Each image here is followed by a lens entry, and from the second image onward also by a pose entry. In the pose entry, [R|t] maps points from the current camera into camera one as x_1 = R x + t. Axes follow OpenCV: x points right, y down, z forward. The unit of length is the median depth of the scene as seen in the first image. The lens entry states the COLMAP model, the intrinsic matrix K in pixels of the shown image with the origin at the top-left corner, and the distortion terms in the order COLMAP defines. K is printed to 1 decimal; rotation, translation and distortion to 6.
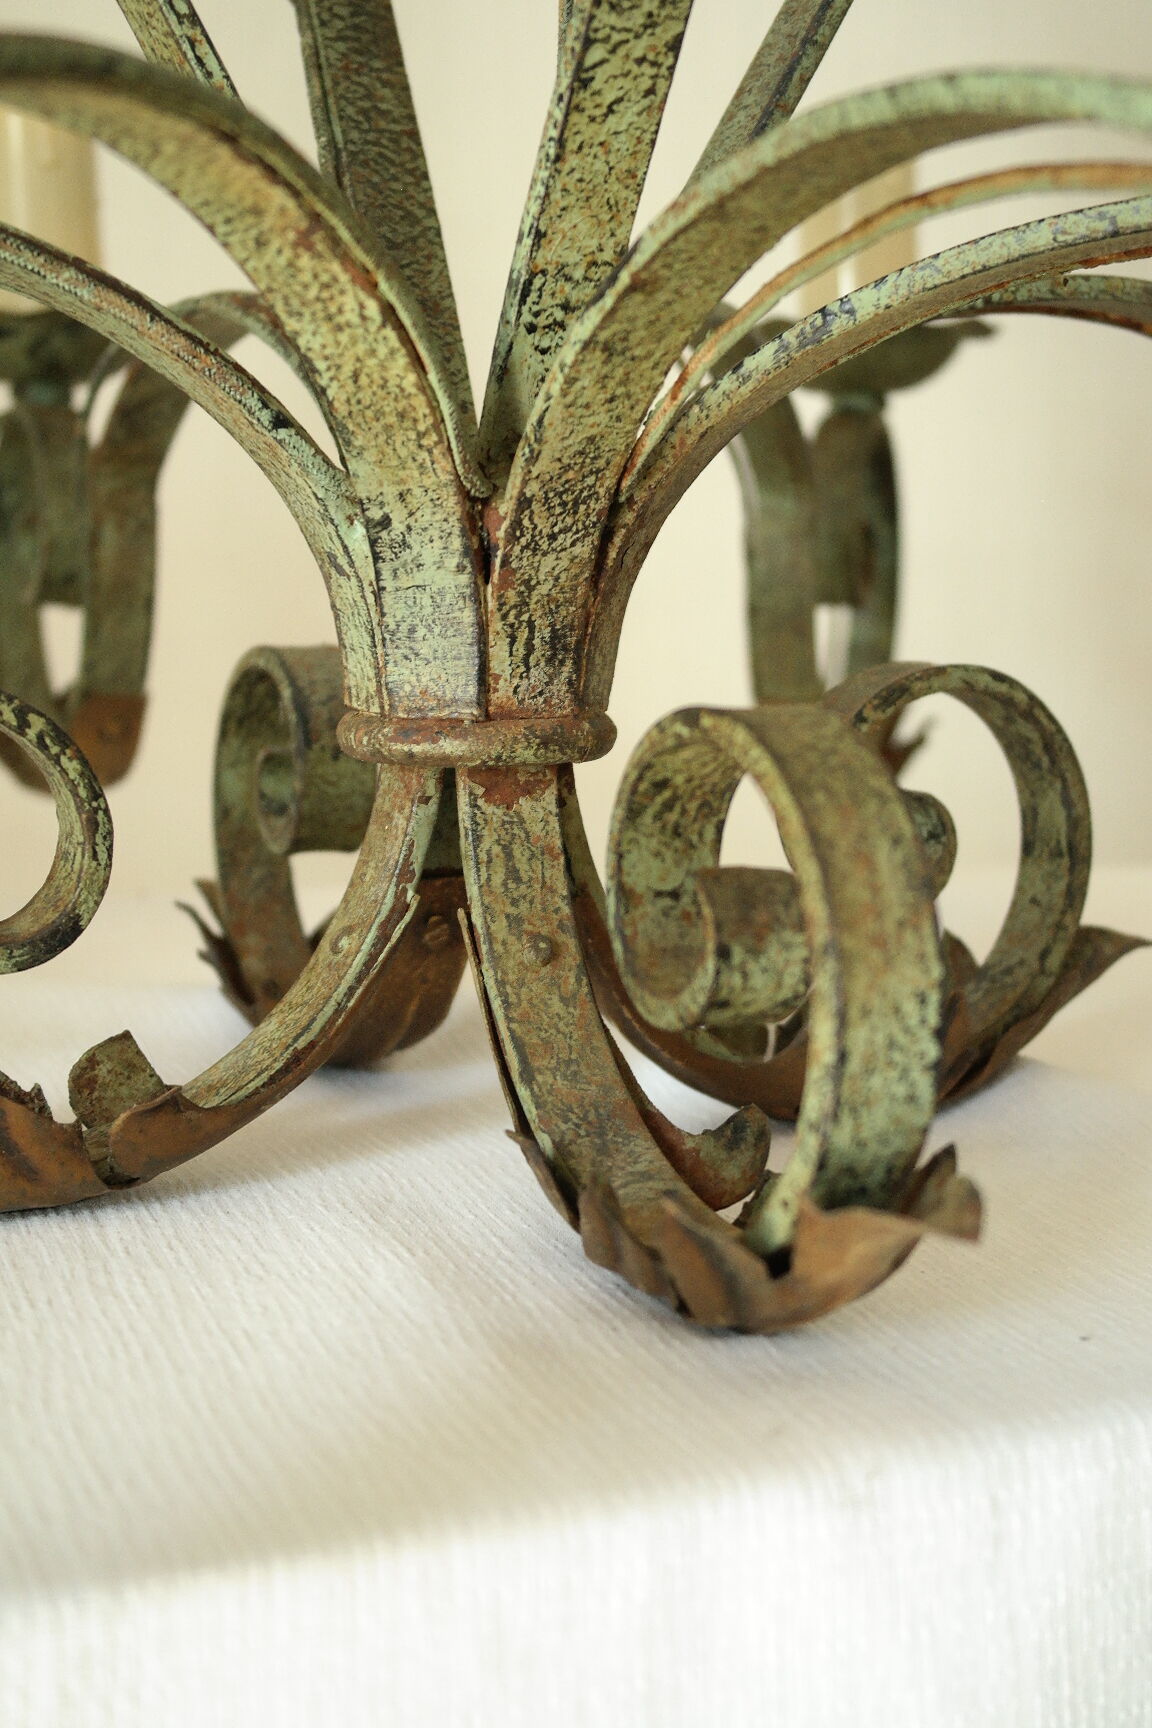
lens RADIAL K [[2256.3, 0, 576.2], [0, 2256.3, 876.0], [0, 0, 1]] dist [-0.028644, 0.066976]
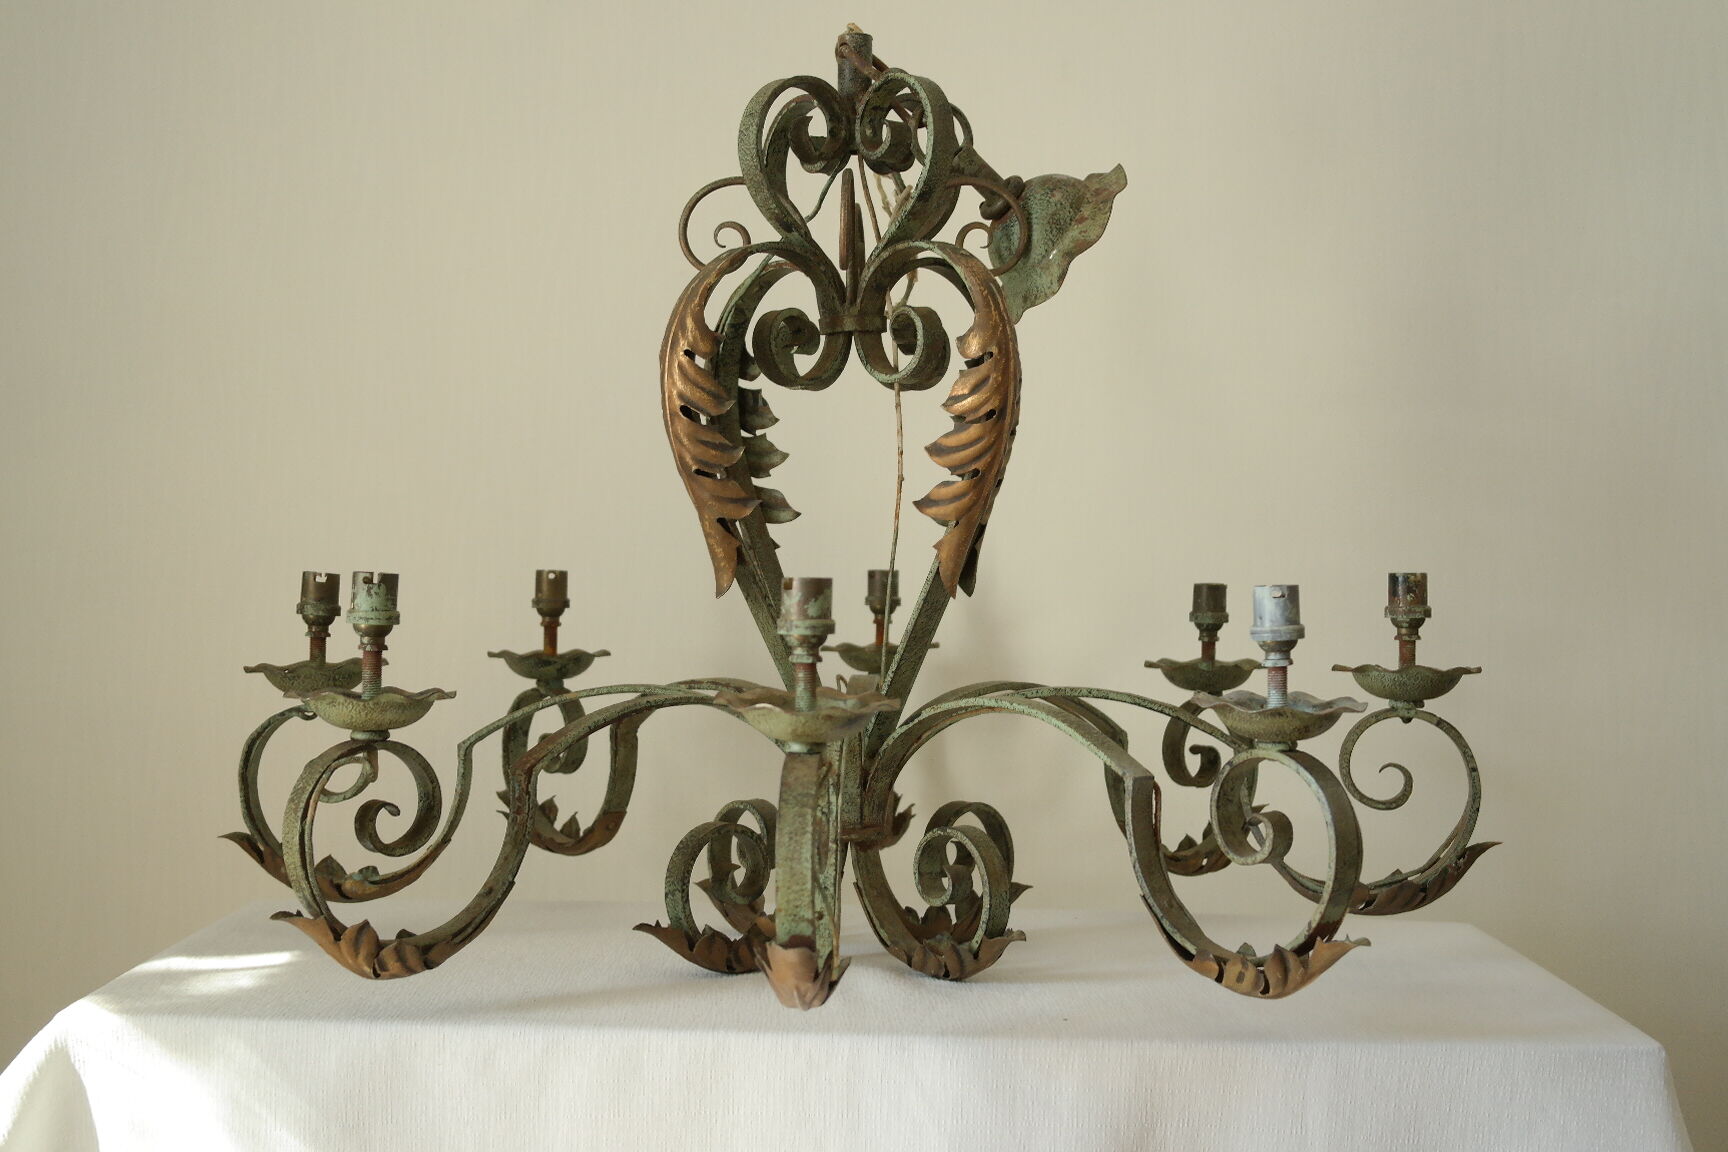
lens RADIAL K [[2210.8, 0, 864.0], [0, 2210.8, 576.0], [0, 0, 1]] dist [-0.014015, -0.001225]
pose [[0.970849, -0.013448, 0.239313, -0.891399], [0.048374, 0.988873, -0.140675, 0.029858], [-0.234759, 0.148151, 0.960698, -2.486512]]
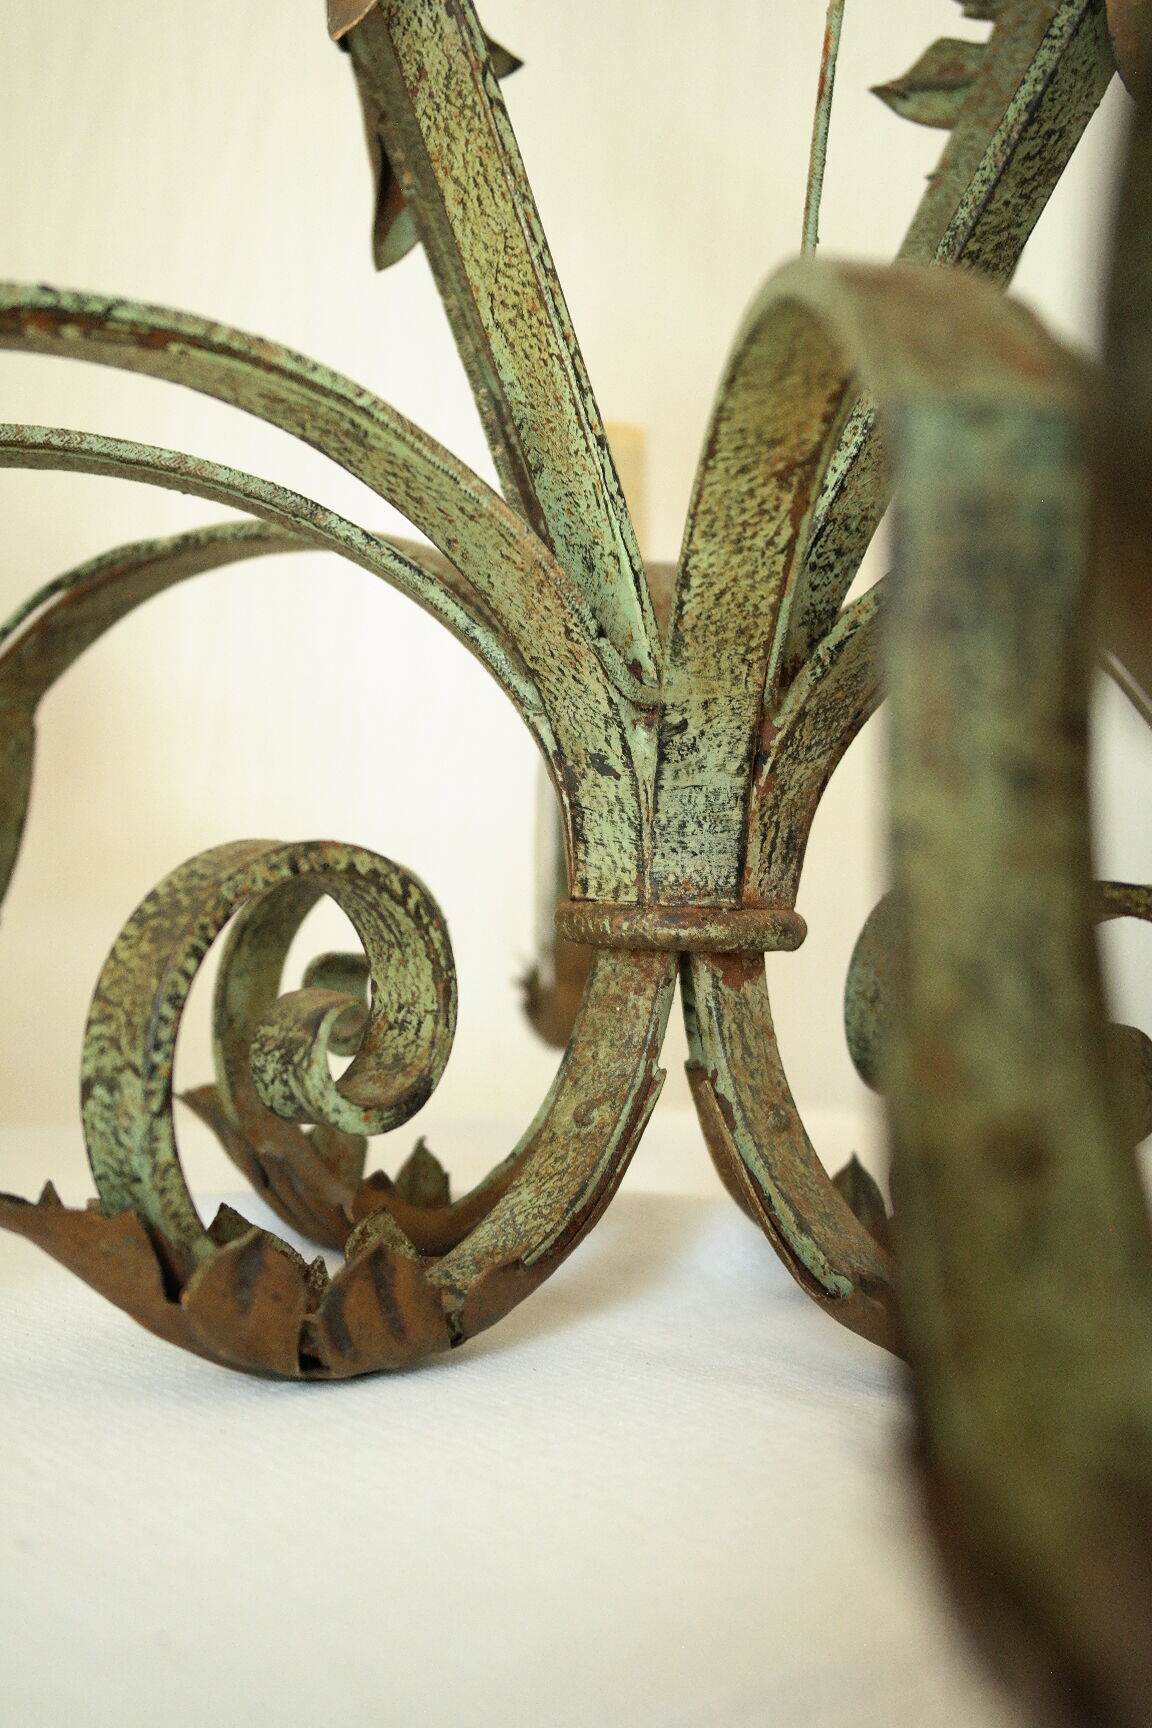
lens RADIAL K [[2256.3, 0, 576.2], [0, 2256.3, 876.0], [0, 0, 1]] dist [-0.028644, 0.066976]
pose [[0.930819, 0.031143, 0.364151, -0.530193], [0.019308, 0.990782, -0.134086, 0.063810], [-0.364970, 0.131841, 0.921637, 0.000688]]
